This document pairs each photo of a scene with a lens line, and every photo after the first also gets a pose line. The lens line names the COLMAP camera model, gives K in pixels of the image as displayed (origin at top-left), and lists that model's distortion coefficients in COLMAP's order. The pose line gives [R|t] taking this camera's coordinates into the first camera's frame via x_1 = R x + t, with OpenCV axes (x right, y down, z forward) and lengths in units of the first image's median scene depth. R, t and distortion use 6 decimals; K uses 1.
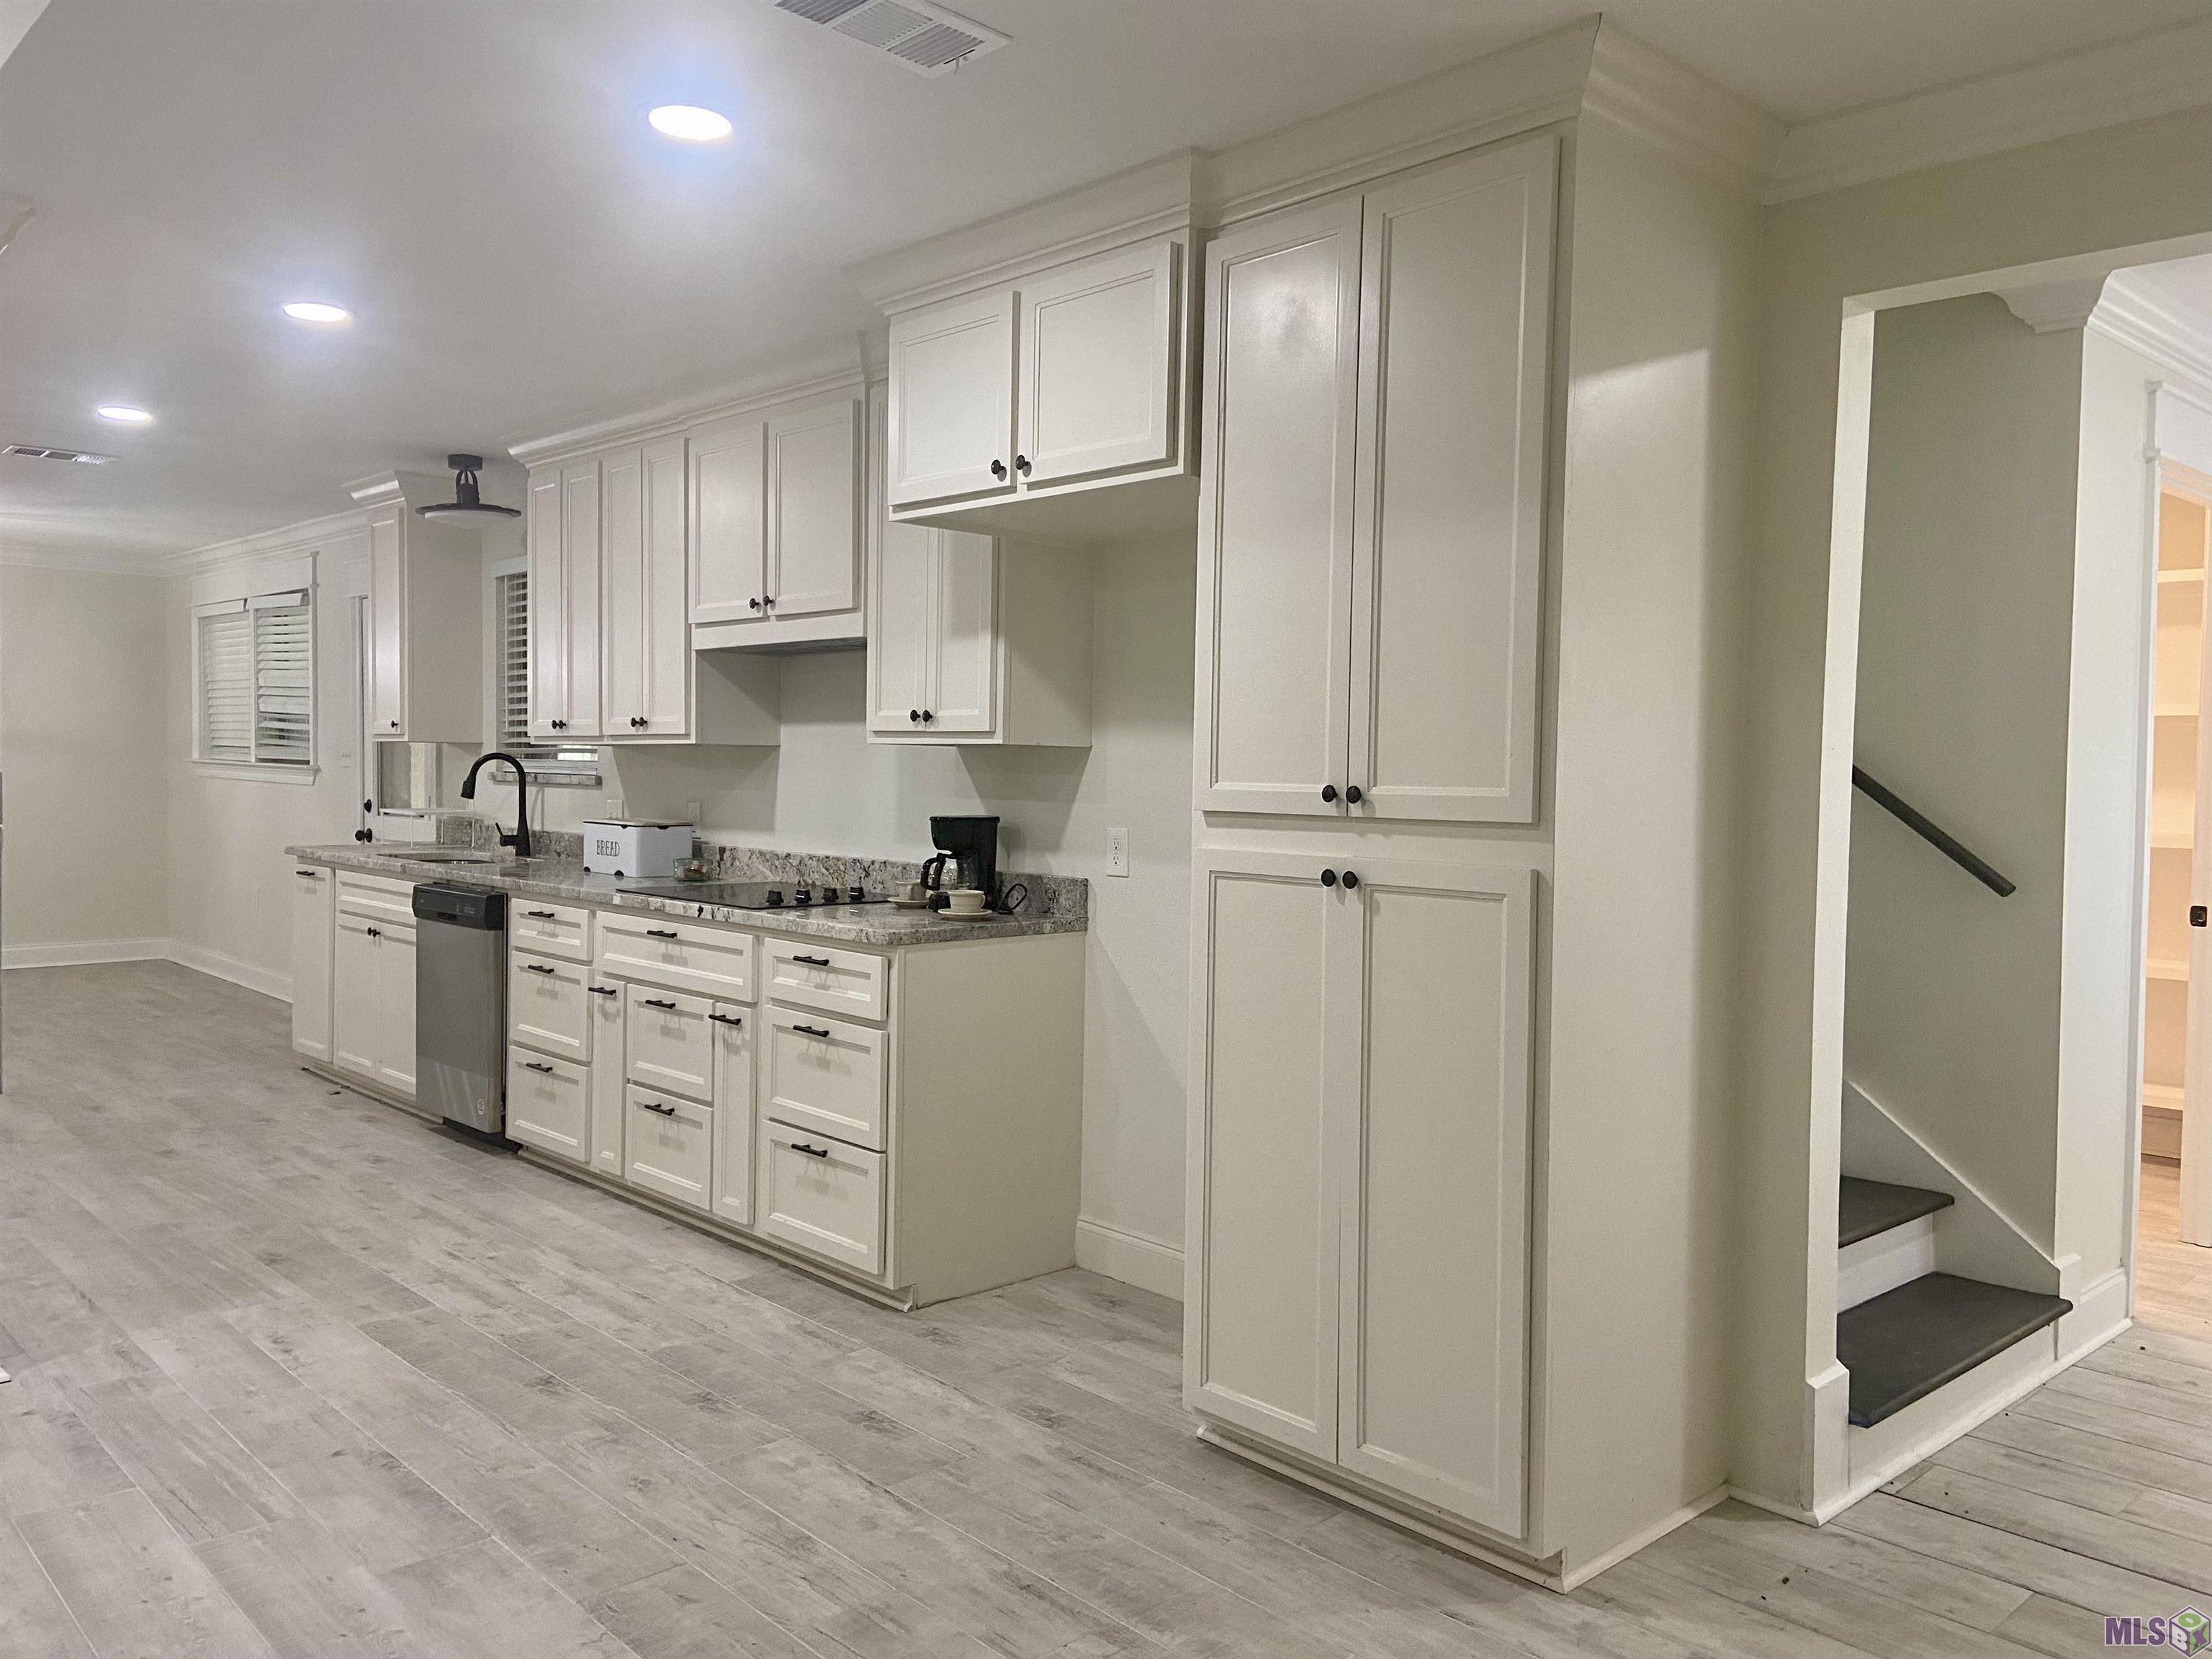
lens RADIAL K [[1669.0, 0, 1104.7], [0, 1669.0, 814.9], [0, 0, 1]] dist [0.098666, -0.087479]
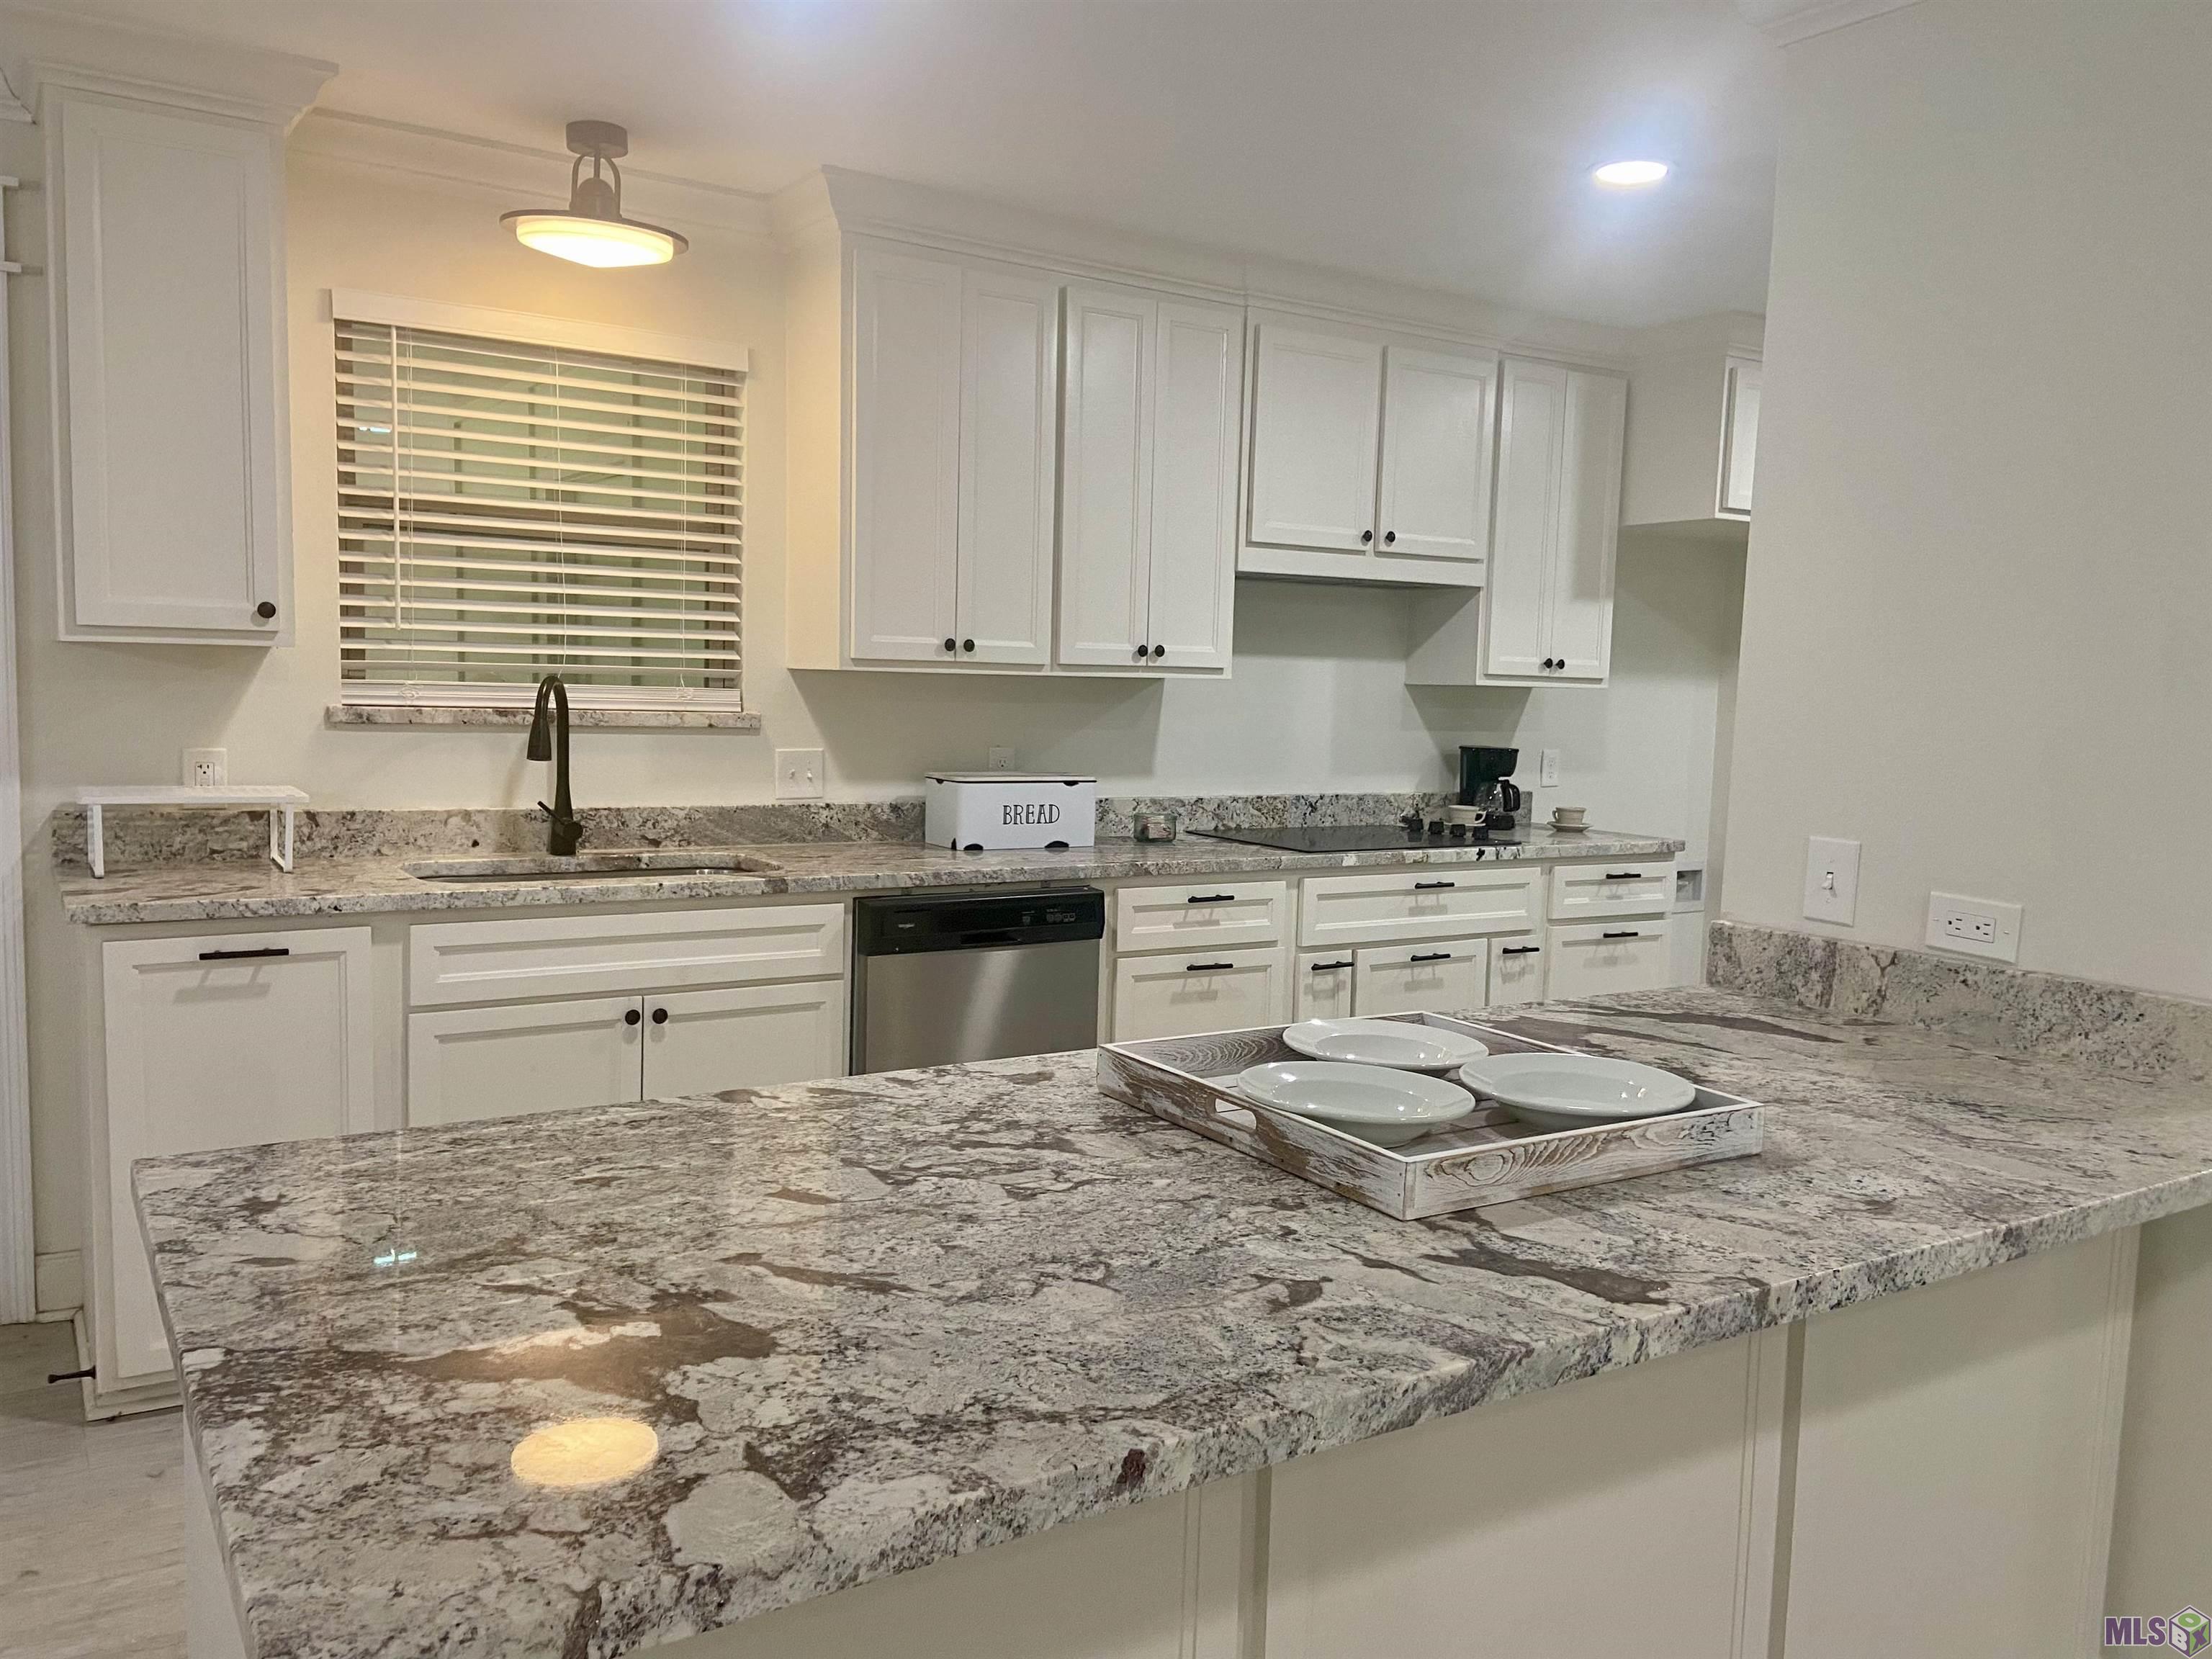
lens RADIAL K [[1669.0, 0, 1103.5], [0, 1669.0, 831.5], [0, 0, 1]] dist [0.098666, -0.087479]
pose [[0.182031, -0.104158, 0.977761, -1.061654], [0.001942, 0.994410, 0.105570, -0.053423], [-0.983291, -0.017318, 0.181215, 0.867991]]
